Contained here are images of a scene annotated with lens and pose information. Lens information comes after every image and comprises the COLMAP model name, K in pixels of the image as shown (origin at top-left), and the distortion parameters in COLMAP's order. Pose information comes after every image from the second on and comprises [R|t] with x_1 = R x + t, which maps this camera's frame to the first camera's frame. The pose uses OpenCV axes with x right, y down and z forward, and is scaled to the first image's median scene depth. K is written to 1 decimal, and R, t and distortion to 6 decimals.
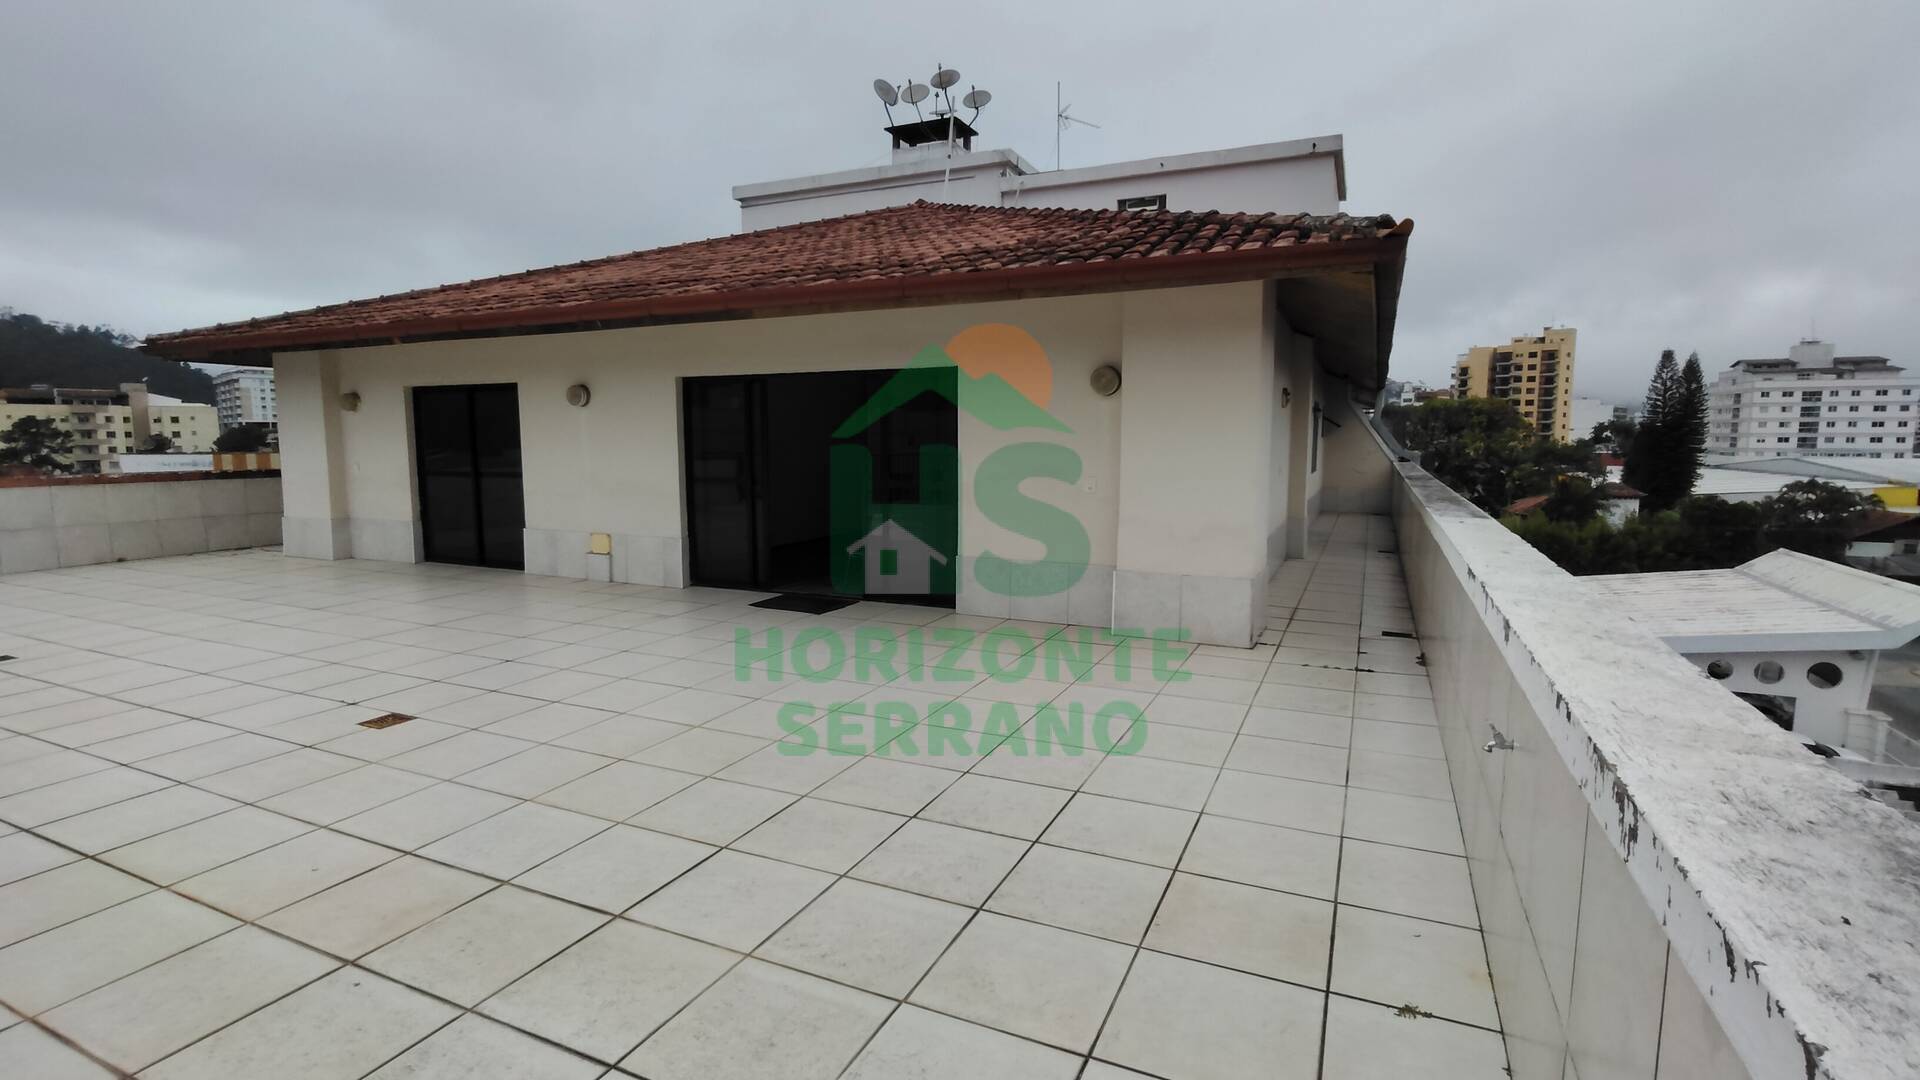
lens RADIAL K [[891.9, 0, 951.0], [0, 891.9, 536.0], [0, 0, 1]] dist [-0.005715, 0.000721]
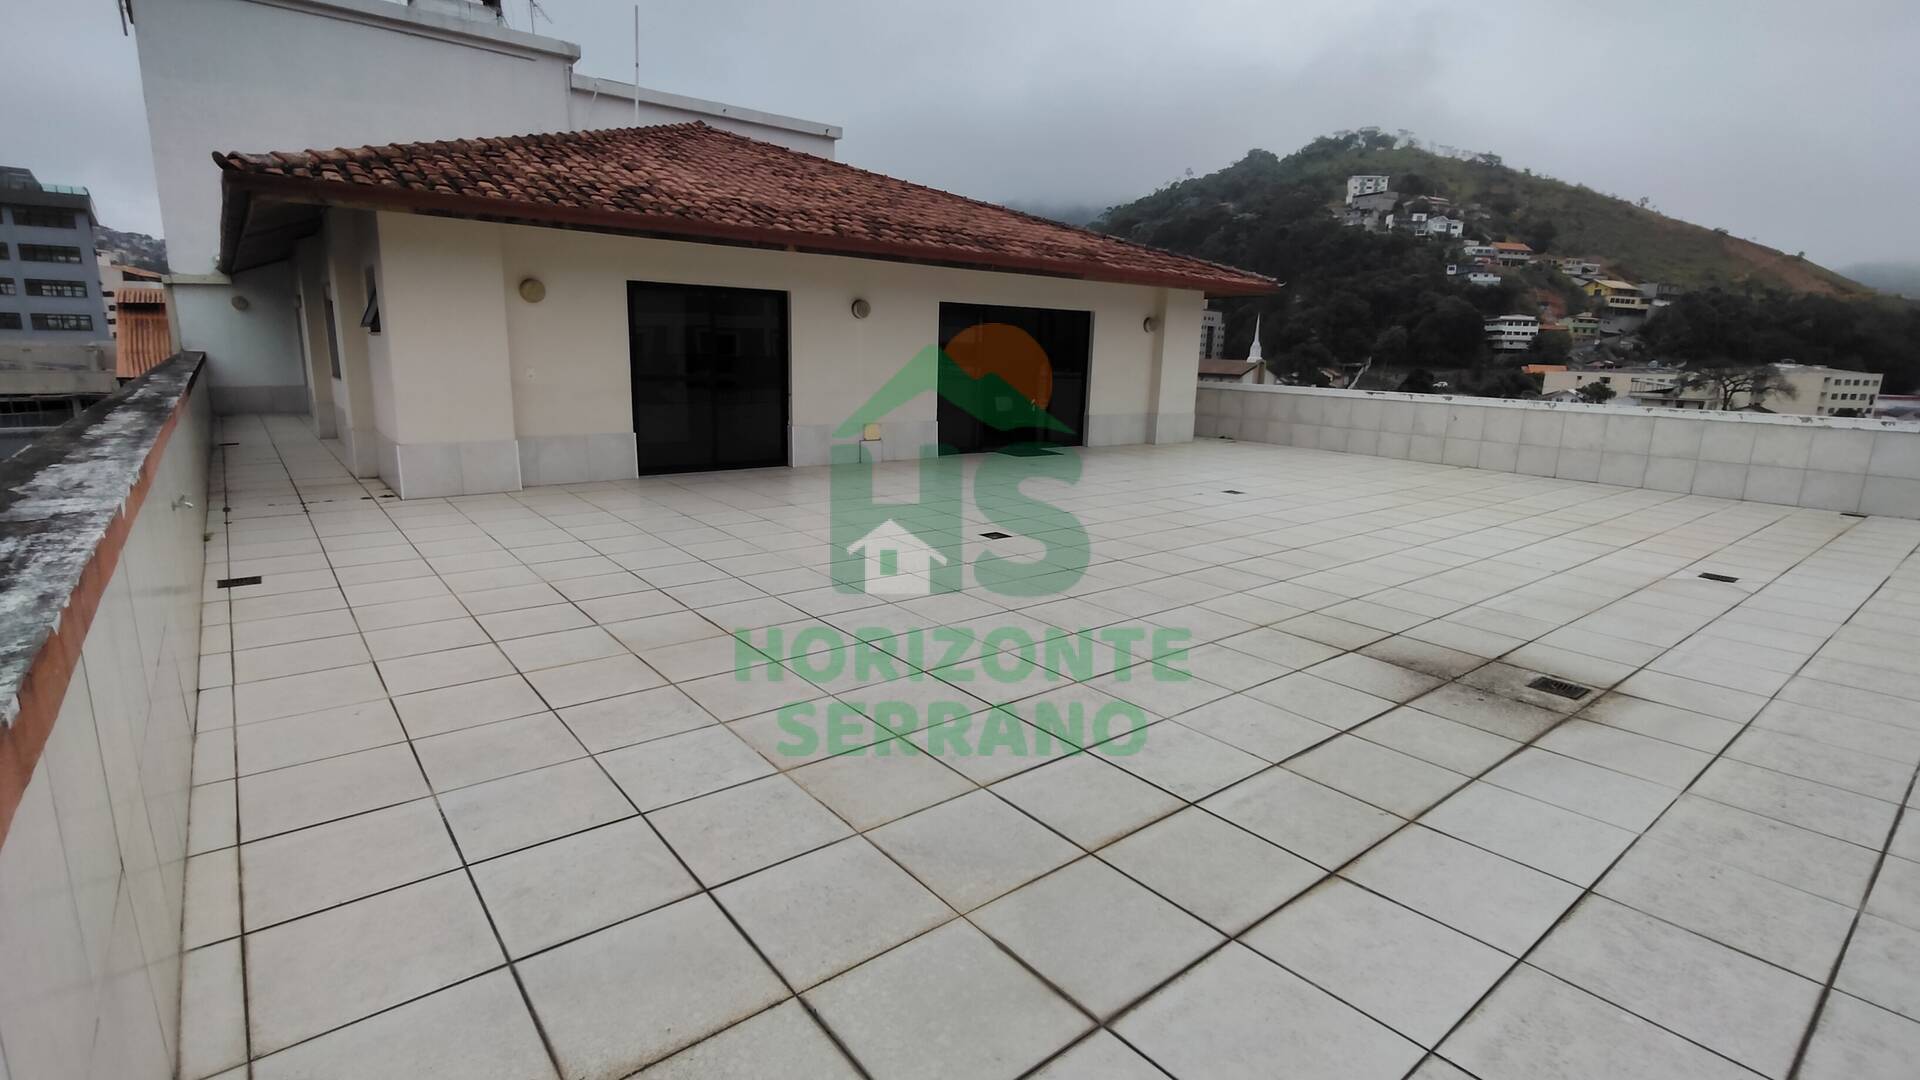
lens RADIAL K [[891.9, 0, 943.4], [0, 891.9, 534.6], [0, 0, 1]] dist [-0.005715, 0.000721]
pose [[0.441401, -0.174183, 0.880242, -0.699112], [0.071845, 0.984689, 0.158824, -0.019436], [-0.894429, -0.006864, 0.447157, 0.169979]]
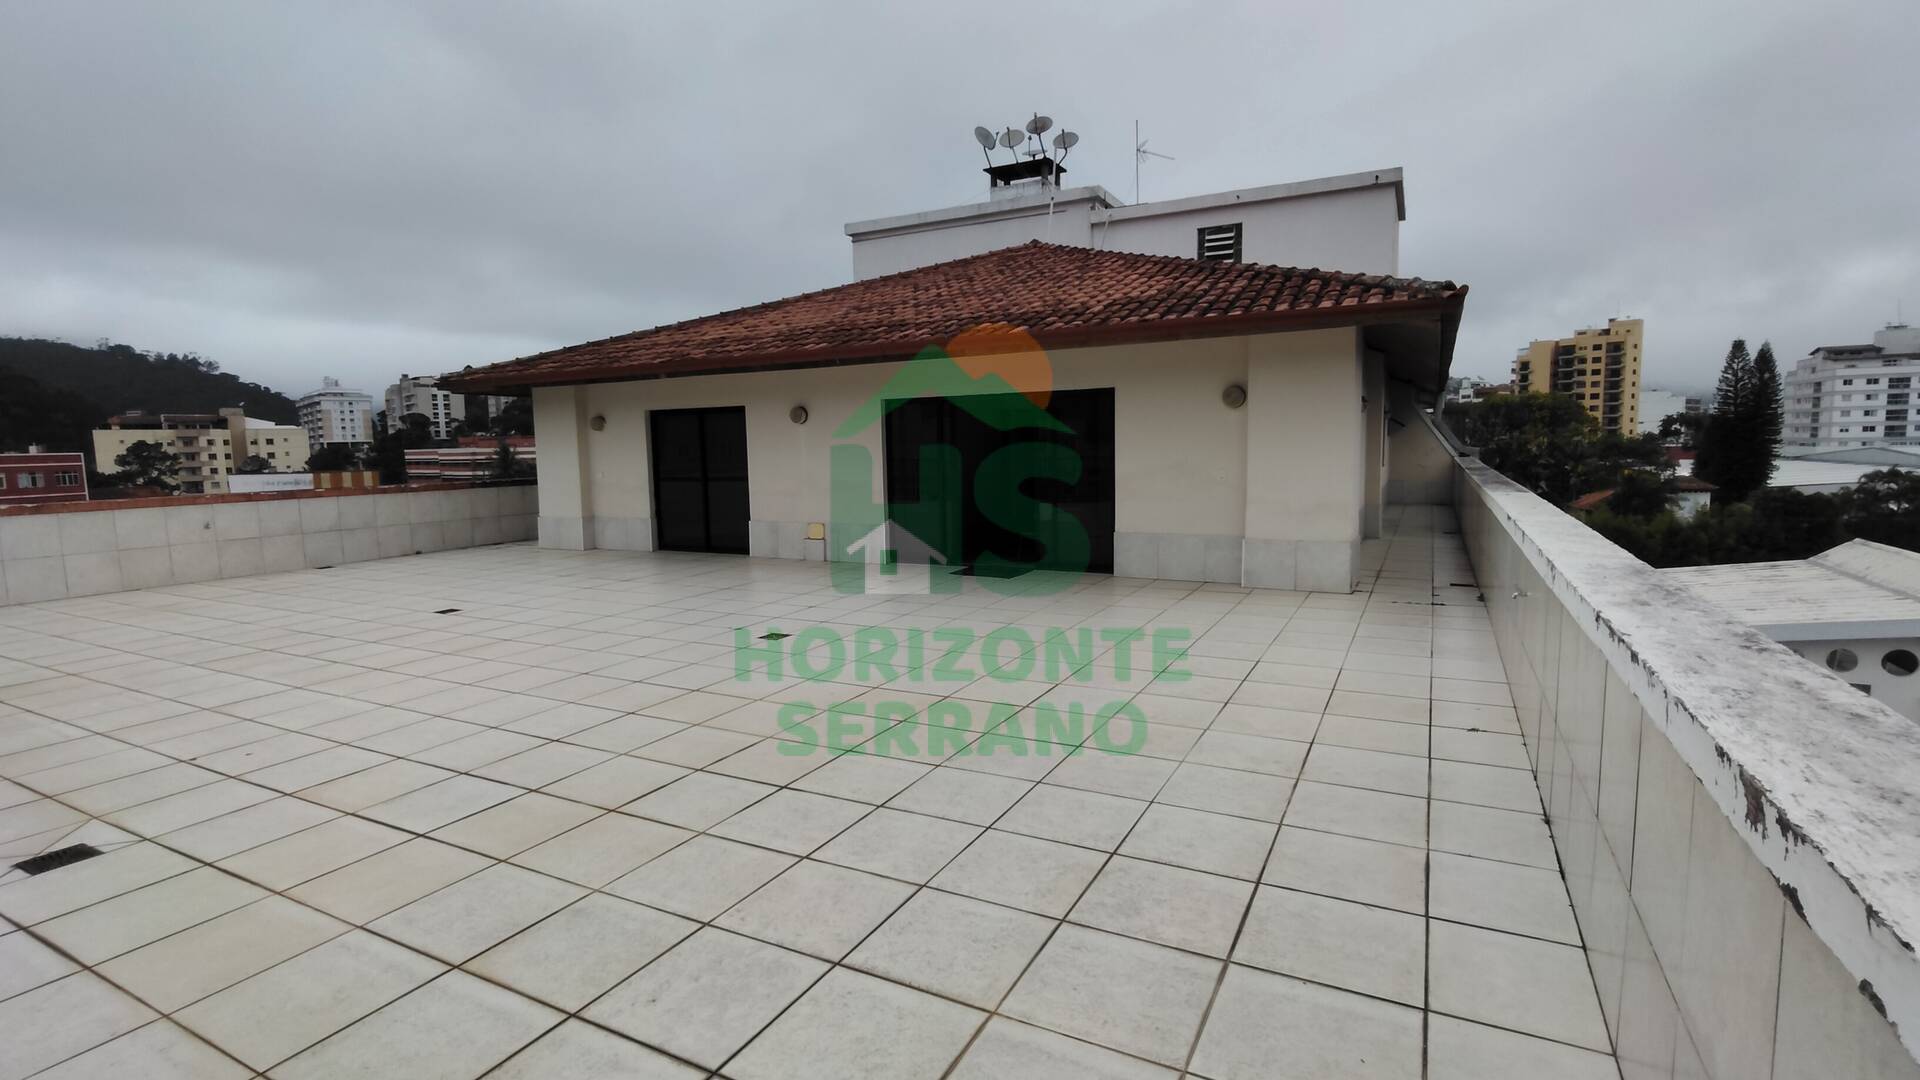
lens RADIAL K [[891.9, 0, 951.1], [0, 891.9, 535.4], [0, 0, 1]] dist [-0.005715, 0.000721]
pose [[0.998479, -0.014613, -0.053159, -0.063621], [0.014181, 0.999863, -0.008496, 0.013349], [0.053276, 0.007730, 0.998550, -0.124012]]
